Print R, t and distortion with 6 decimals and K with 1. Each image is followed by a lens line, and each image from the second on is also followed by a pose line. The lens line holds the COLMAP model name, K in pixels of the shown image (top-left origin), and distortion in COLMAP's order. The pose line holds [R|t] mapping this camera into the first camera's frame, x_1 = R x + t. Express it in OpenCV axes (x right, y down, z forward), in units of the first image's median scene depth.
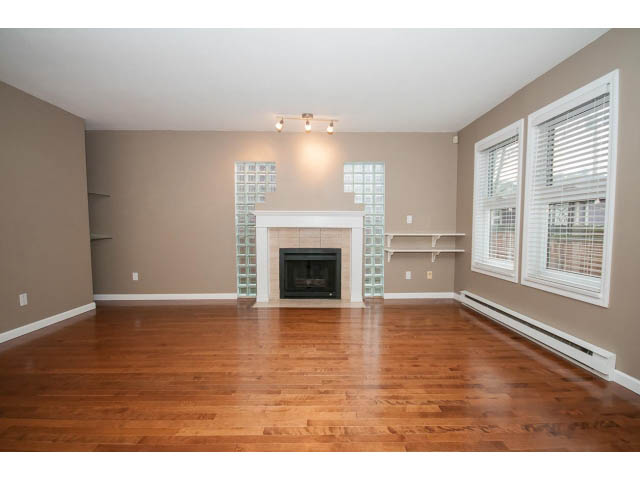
lens RADIAL K [[280.6, 0, 321.9], [0, 280.6, 243.2], [0, 0, 1]] dist [-0.005027, -0.000533]
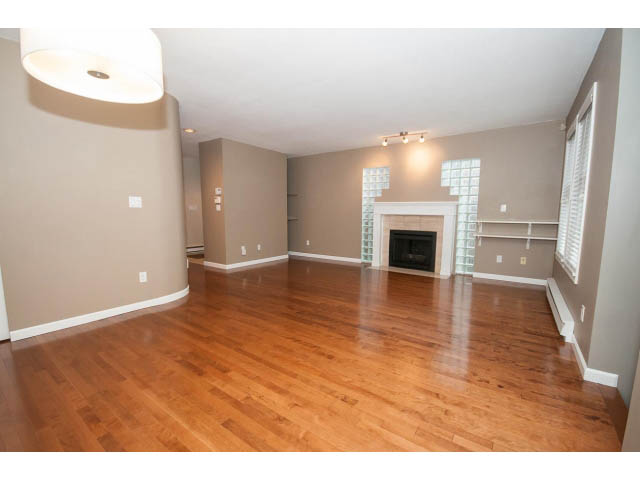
lens RADIAL K [[280.6, 0, 321.9], [0, 280.6, 243.2], [0, 0, 1]] dist [-0.005027, -0.000533]
pose [[0.807147, 0.070717, -0.586100, 0.390763], [-0.032938, 0.996647, 0.074893, -0.007010], [0.589431, -0.041145, 0.806770, -0.307457]]
